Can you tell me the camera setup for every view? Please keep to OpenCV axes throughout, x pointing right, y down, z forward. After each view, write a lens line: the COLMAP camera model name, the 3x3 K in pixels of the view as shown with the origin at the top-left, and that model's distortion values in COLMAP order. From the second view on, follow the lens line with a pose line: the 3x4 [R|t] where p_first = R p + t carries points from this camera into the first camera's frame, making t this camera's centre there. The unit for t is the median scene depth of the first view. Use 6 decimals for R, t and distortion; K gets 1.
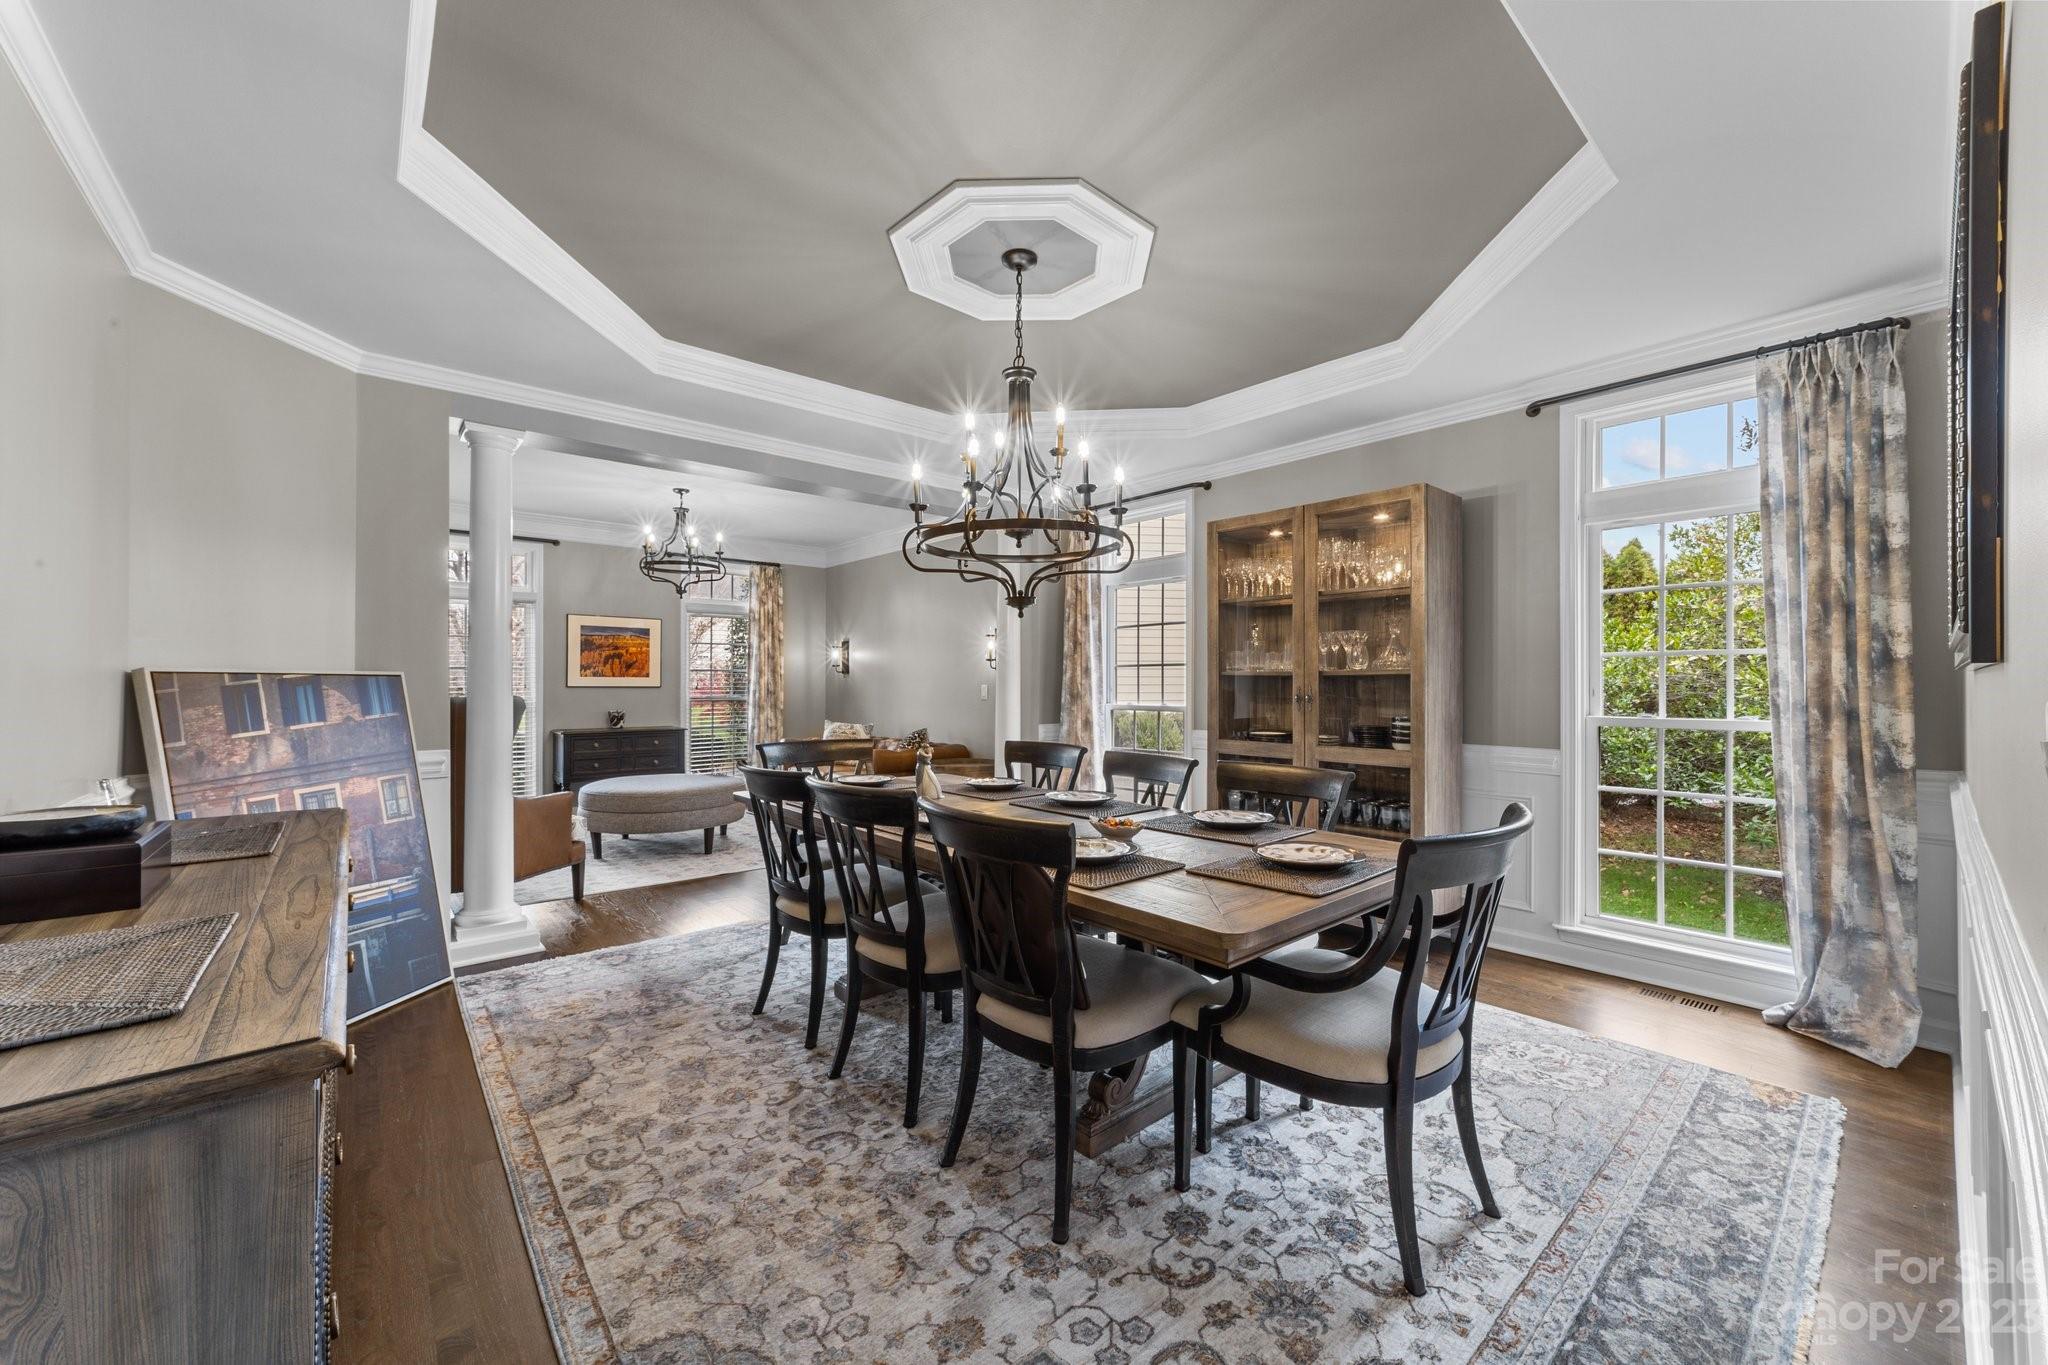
lens RADIAL K [[788.5, 0, 1031.0], [0, 788.5, 677.6], [0, 0, 1]] dist [-0.012753, 0.005662]
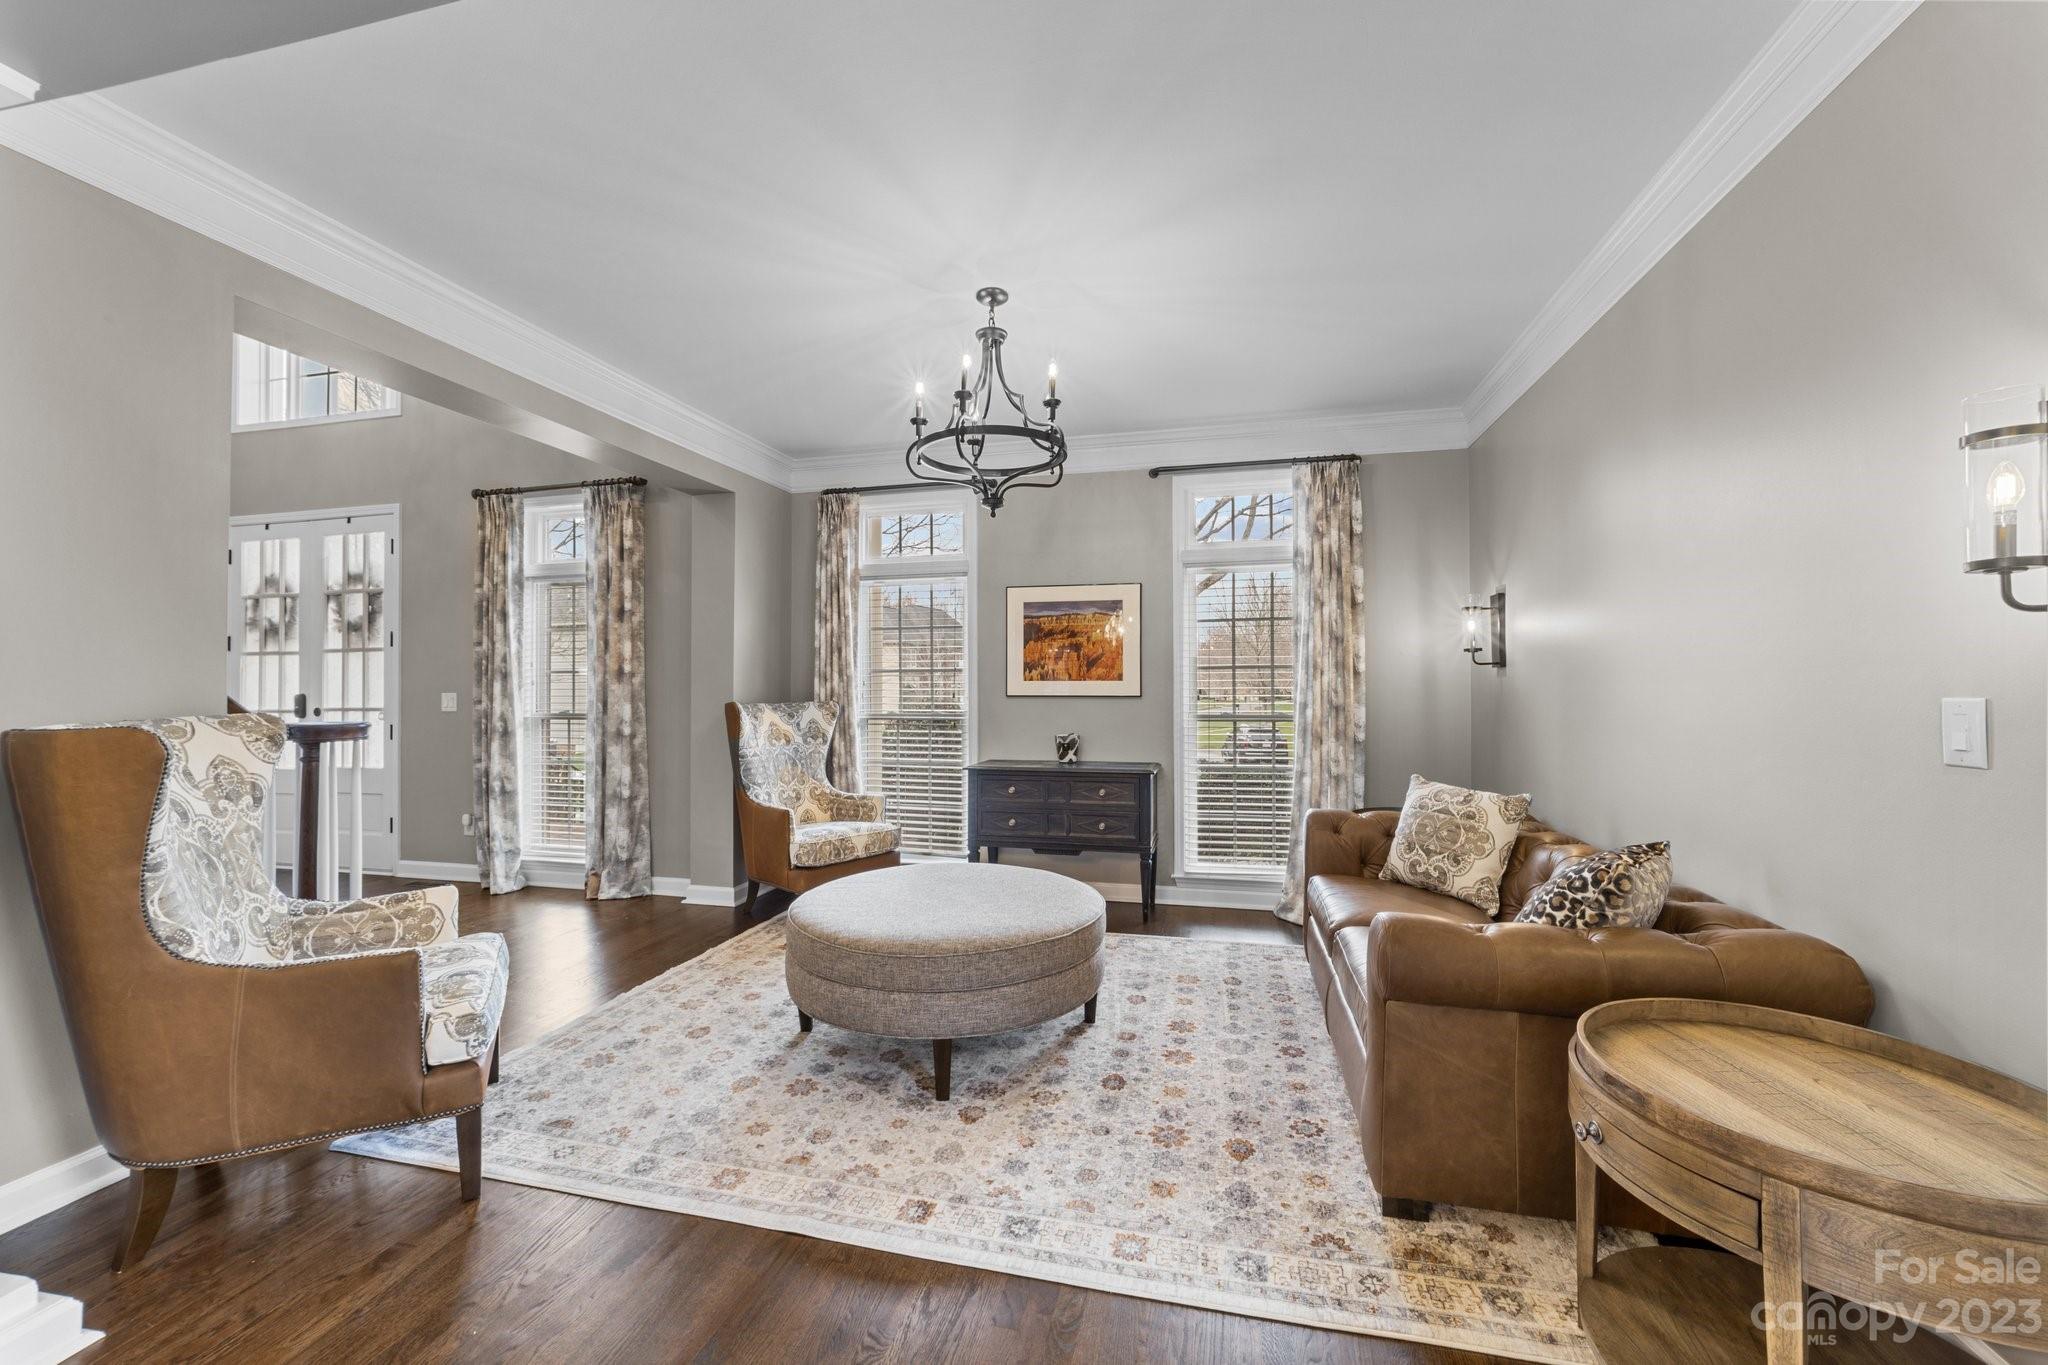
lens RADIAL K [[788.5, 0, 1028.9], [0, 788.5, 684.2], [0, 0, 1]] dist [-0.012753, 0.005662]
pose [[0.565445, -0.008374, -0.824744, -0.025208], [0.006848, 0.999962, -0.005459, 0.005251], [0.824758, -0.002561, 0.565480, 0.599905]]
